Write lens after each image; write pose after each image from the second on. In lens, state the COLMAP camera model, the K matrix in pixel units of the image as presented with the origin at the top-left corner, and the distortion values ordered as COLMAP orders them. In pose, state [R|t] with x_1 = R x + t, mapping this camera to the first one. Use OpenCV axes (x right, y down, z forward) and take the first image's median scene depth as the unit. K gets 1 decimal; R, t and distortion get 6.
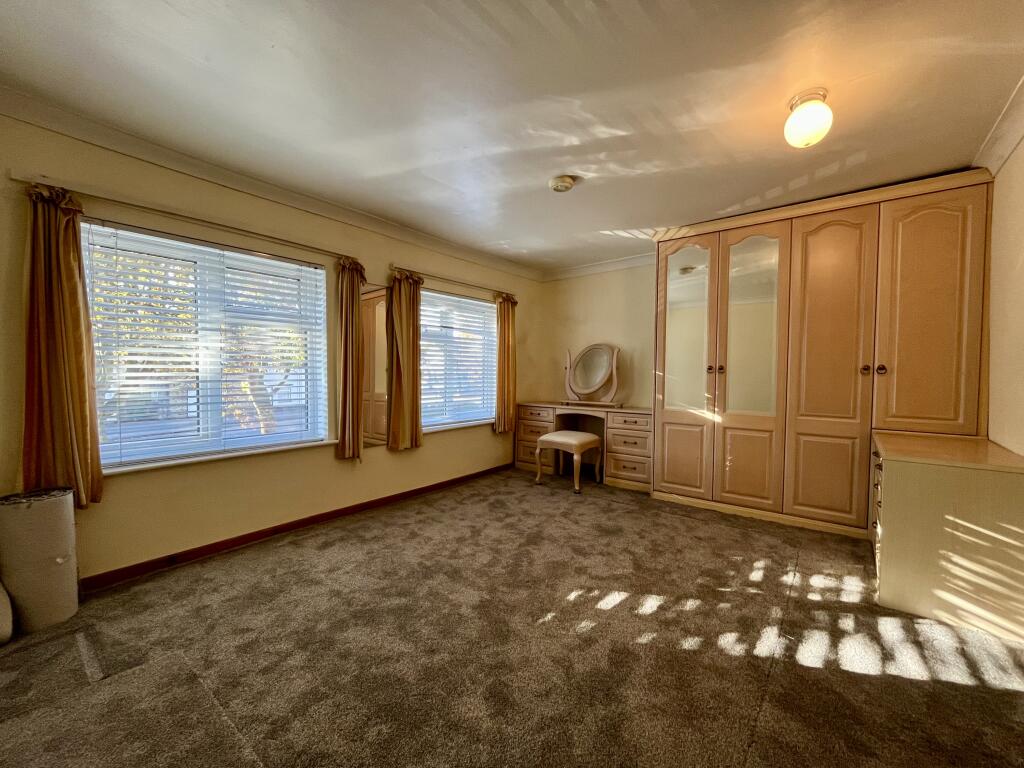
lens RADIAL K [[417.6, 0, 510.1], [0, 417.6, 385.2], [0, 0, 1]] dist [-0.002403, -0.000309]
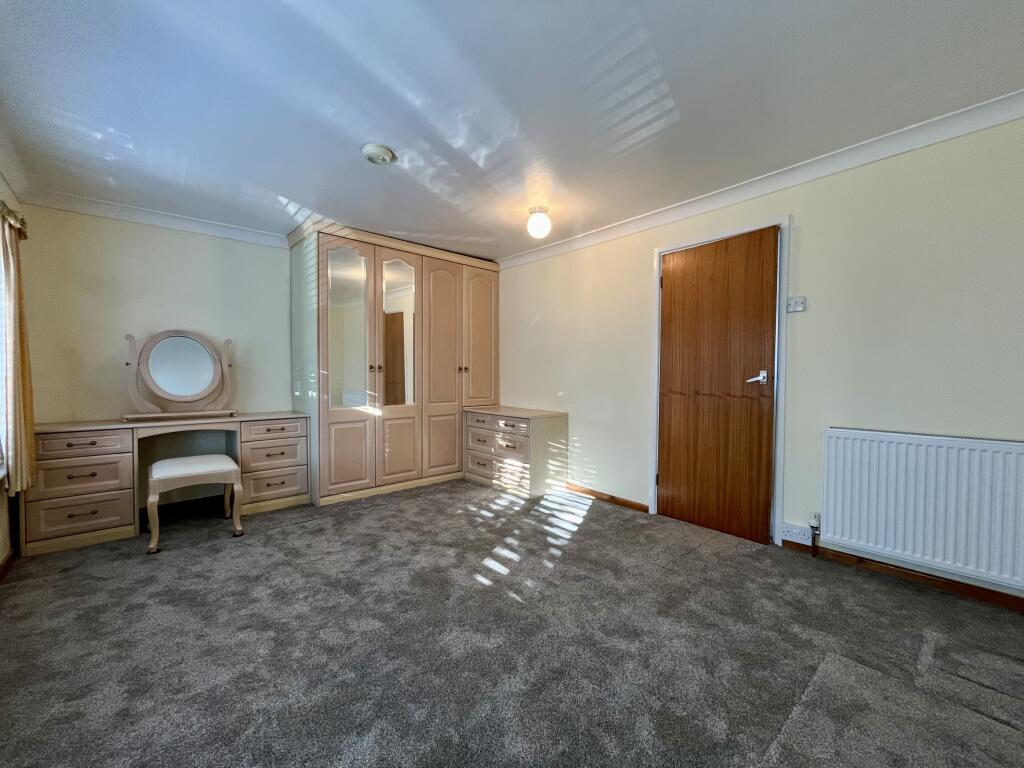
lens RADIAL K [[417.6, 0, 510.1], [0, 417.6, 385.2], [0, 0, 1]] dist [-0.002403, -0.000309]
pose [[0.163836, -0.033082, 0.985933, -0.624519], [0.027557, 0.999201, 0.028948, -0.017671], [-0.986103, 0.022427, 0.164617, 0.530286]]
